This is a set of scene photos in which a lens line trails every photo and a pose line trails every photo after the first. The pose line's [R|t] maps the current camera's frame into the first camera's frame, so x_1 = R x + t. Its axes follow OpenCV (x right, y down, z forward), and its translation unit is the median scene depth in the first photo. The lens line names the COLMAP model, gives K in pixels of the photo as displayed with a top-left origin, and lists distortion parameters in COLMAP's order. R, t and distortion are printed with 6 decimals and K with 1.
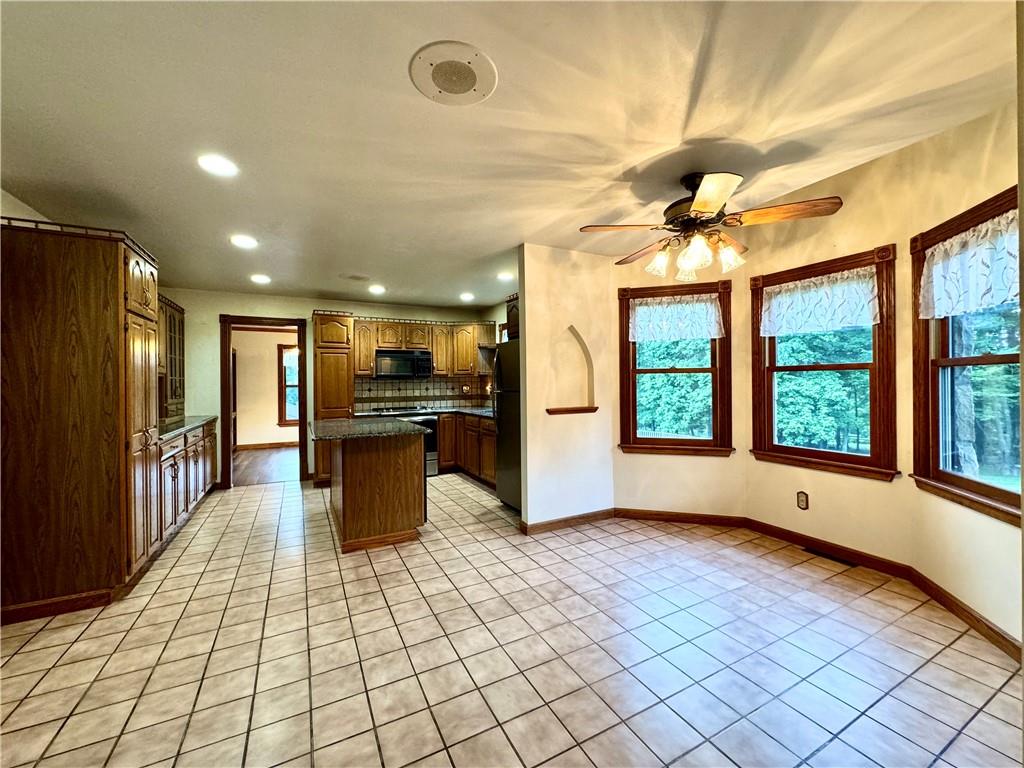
lens RADIAL K [[409.4, 0, 509.7], [0, 409.4, 383.6], [0, 0, 1]] dist [-0.003821, 0.001421]
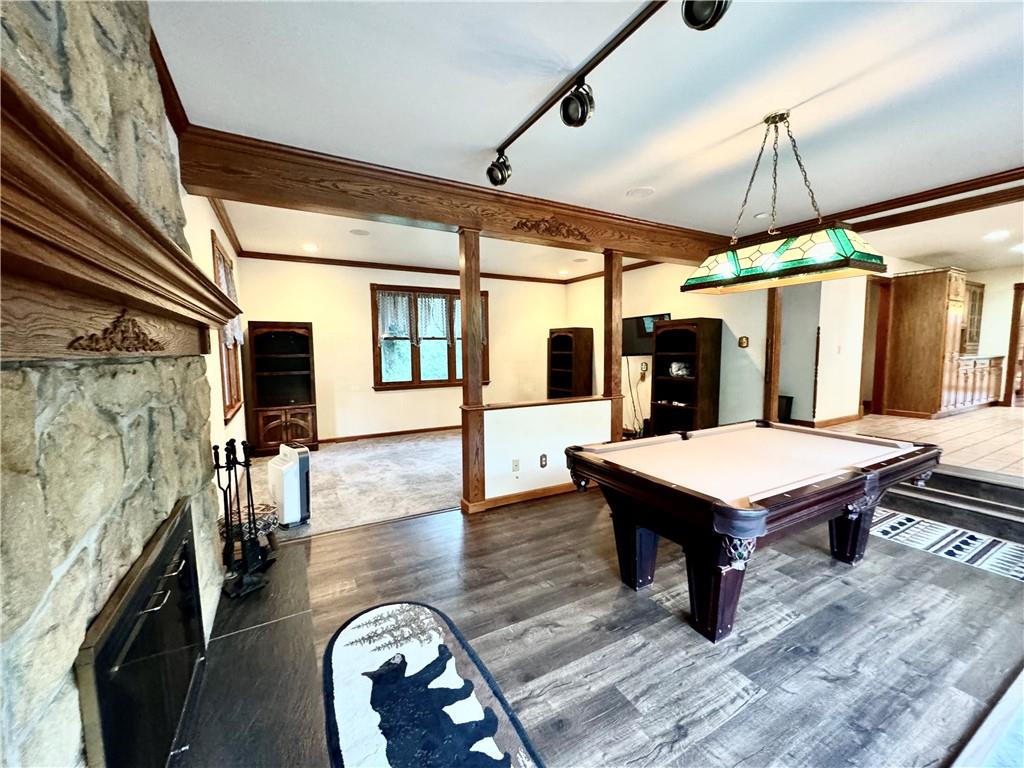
lens RADIAL K [[409.4, 0, 513.7], [0, 409.4, 381.2], [0, 0, 1]] dist [-0.003821, 0.001421]
pose [[0.030515, 0.090837, -0.995398, 0.984251], [0.003951, 0.995843, 0.090998, 0.045569], [0.999526, -0.006710, 0.030029, -1.133076]]
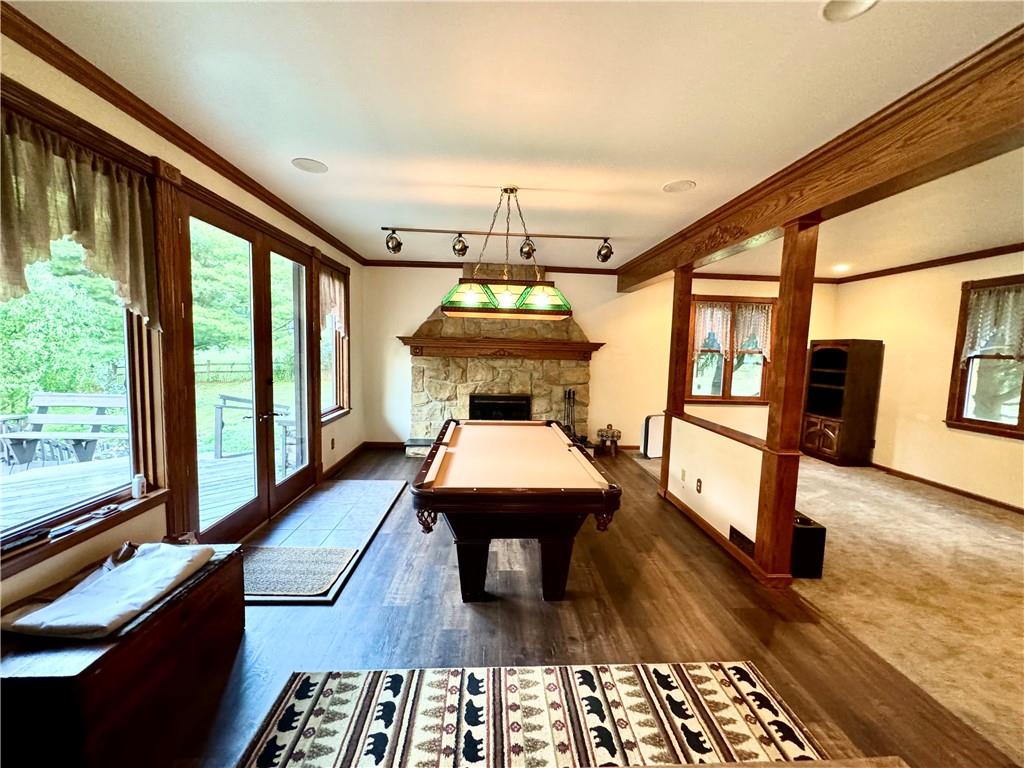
lens RADIAL K [[409.4, 0, 512.6], [0, 409.4, 383.1], [0, 0, 1]] dist [-0.003821, 0.001421]
pose [[-0.912860, -0.049971, 0.405204, -0.111841], [-0.017316, 0.996327, 0.083860, 0.017617], [-0.407906, 0.069536, -0.910372, 0.166062]]
